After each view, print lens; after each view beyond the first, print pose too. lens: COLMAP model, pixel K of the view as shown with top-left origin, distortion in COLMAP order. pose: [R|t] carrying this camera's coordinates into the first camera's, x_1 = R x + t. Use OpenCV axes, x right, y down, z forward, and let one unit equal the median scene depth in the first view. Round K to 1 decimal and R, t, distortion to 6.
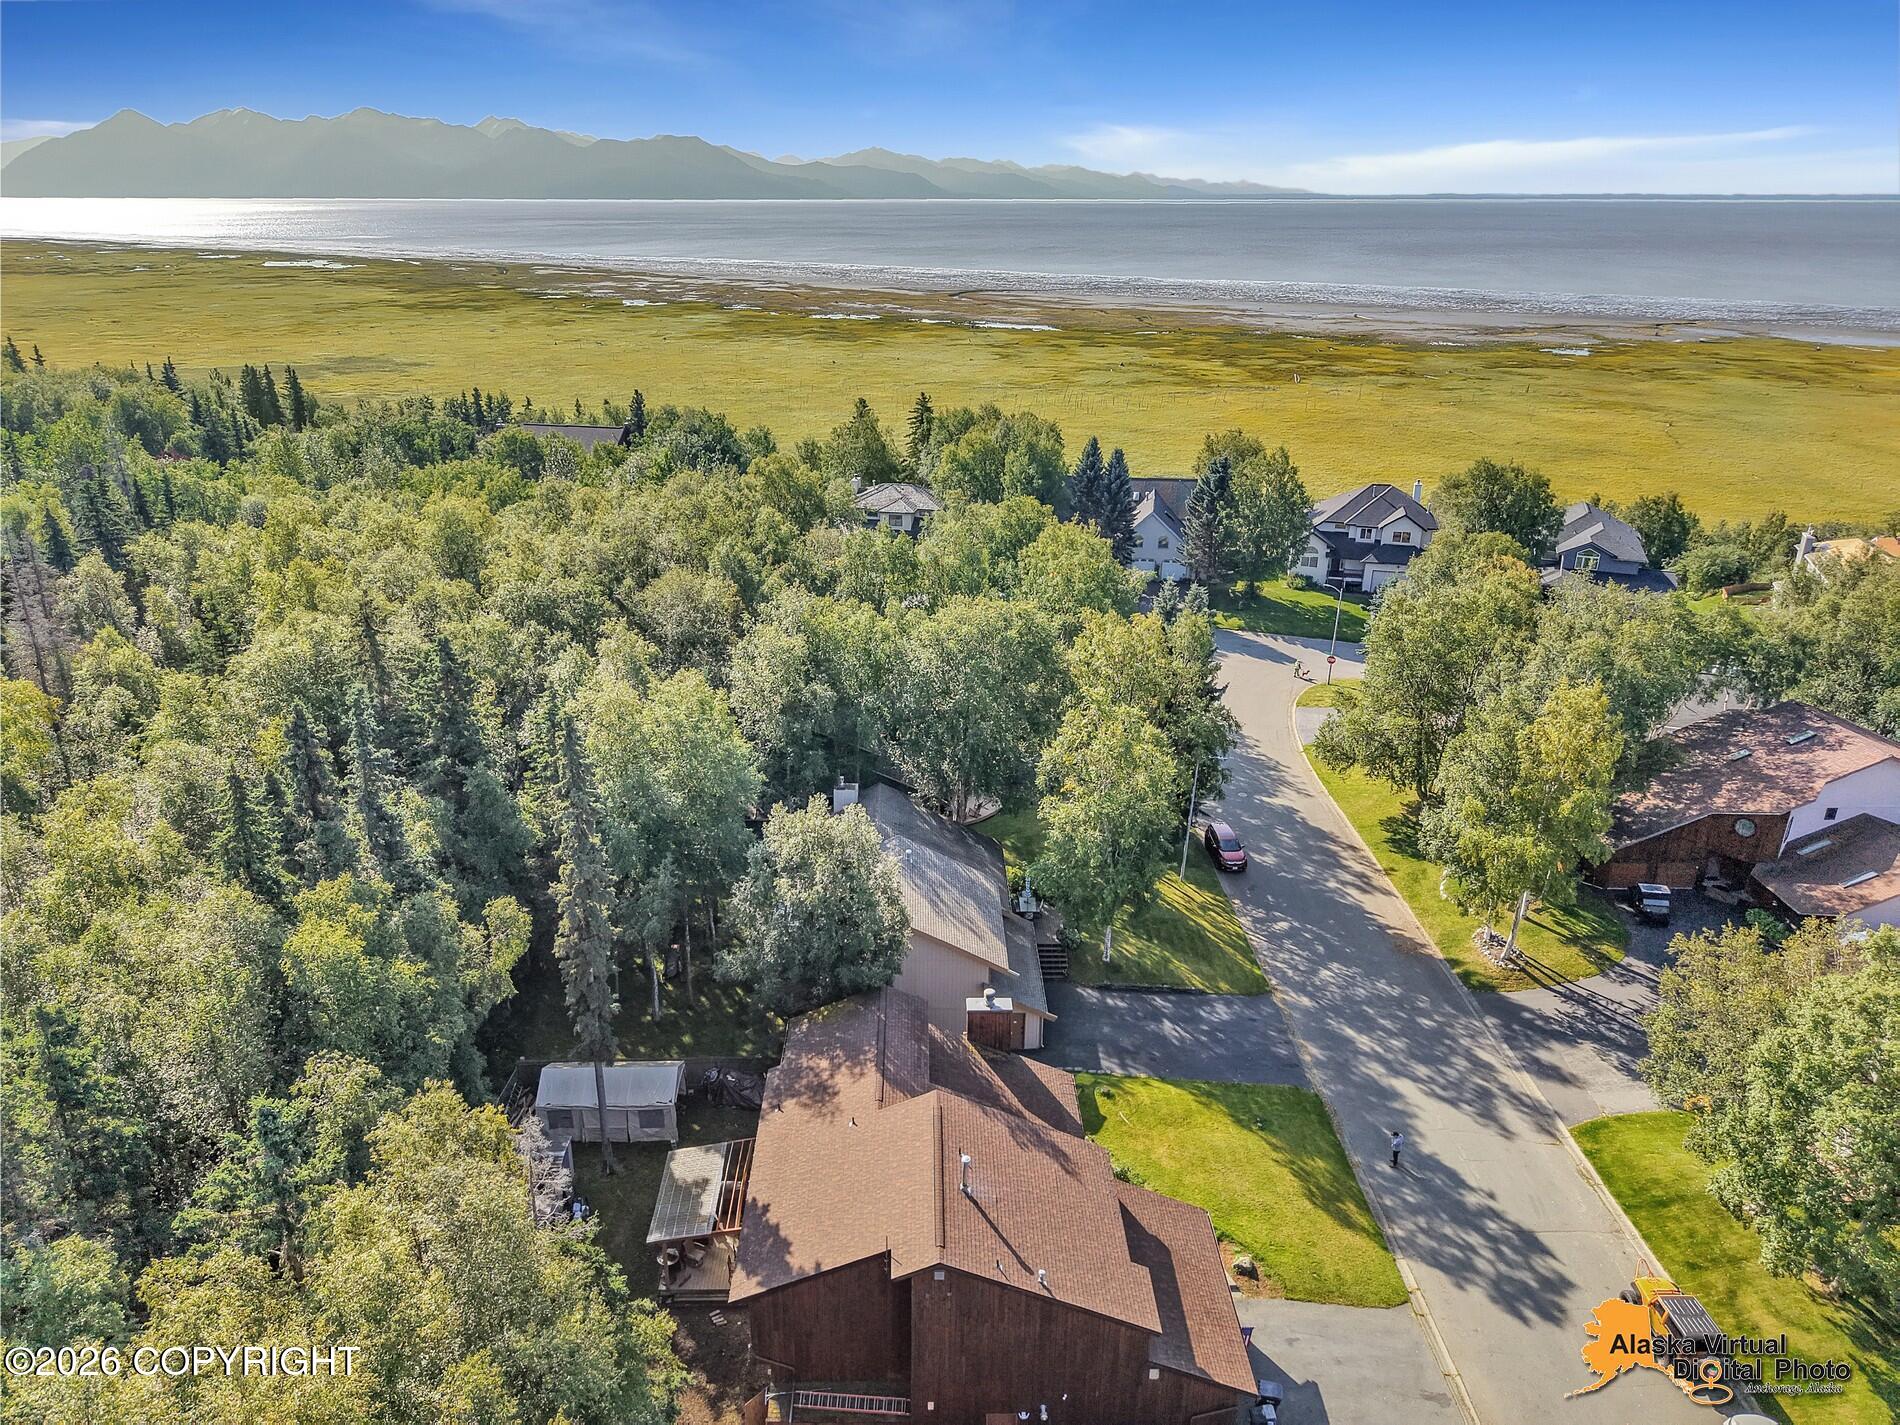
lens RADIAL K [[1357.1, 0, 950.0], [0, 1357.1, 712.5], [0, 0, 1]] dist [0.004741, -0.000545]
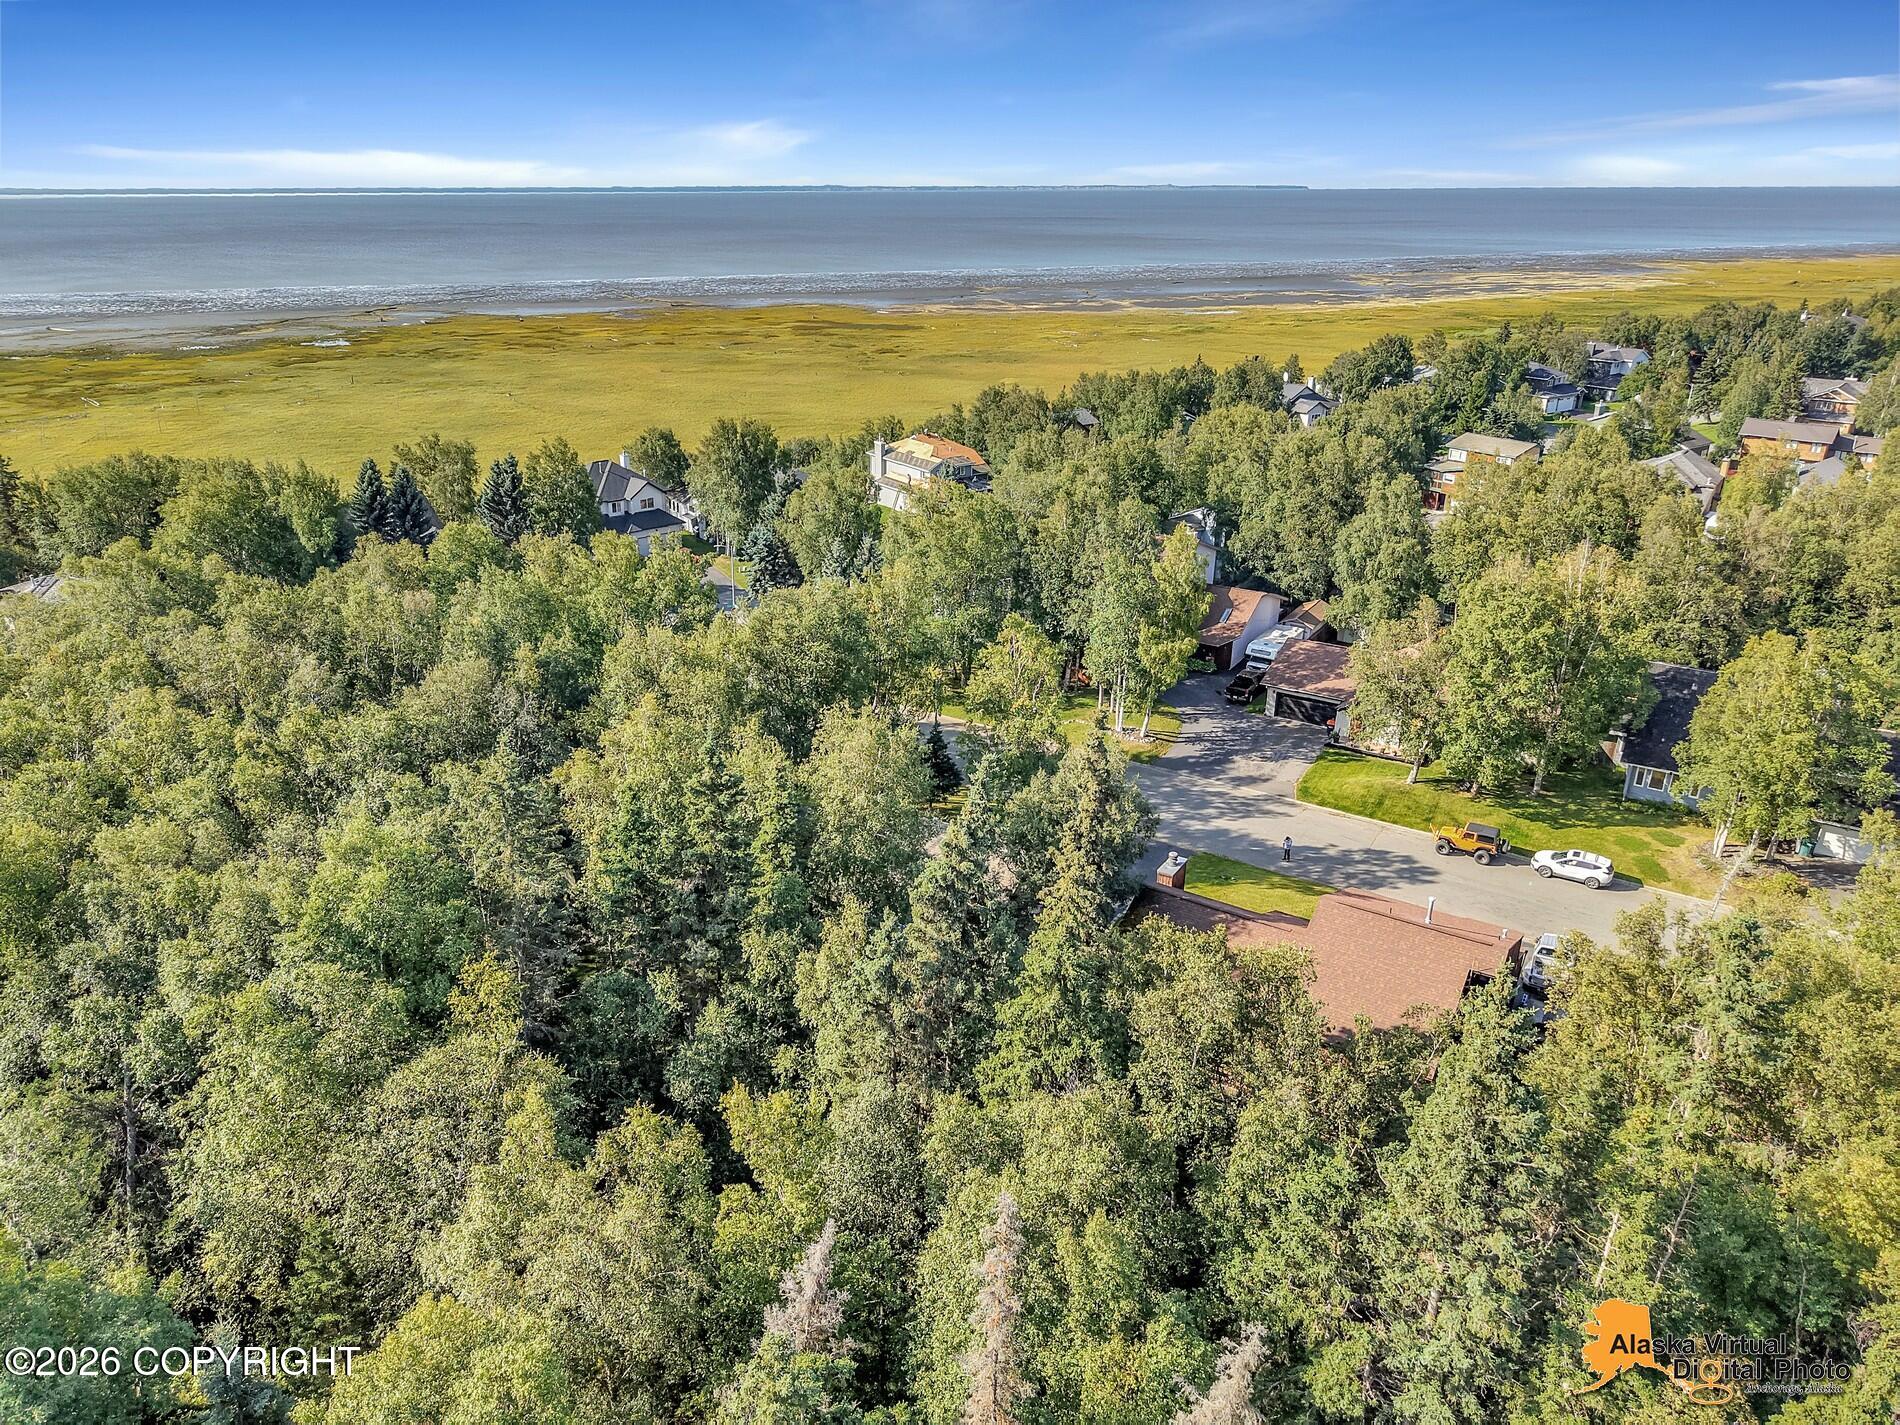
lens RADIAL K [[1357.1, 0, 950.0], [0, 1357.1, 712.5], [0, 0, 1]] dist [0.004741, -0.000545]
pose [[0.543273, -0.314909, 0.778259, -0.471537], [0.310127, 0.936699, 0.162531, -0.079172], [-0.780176, 0.153061, 0.606545, 0.187091]]
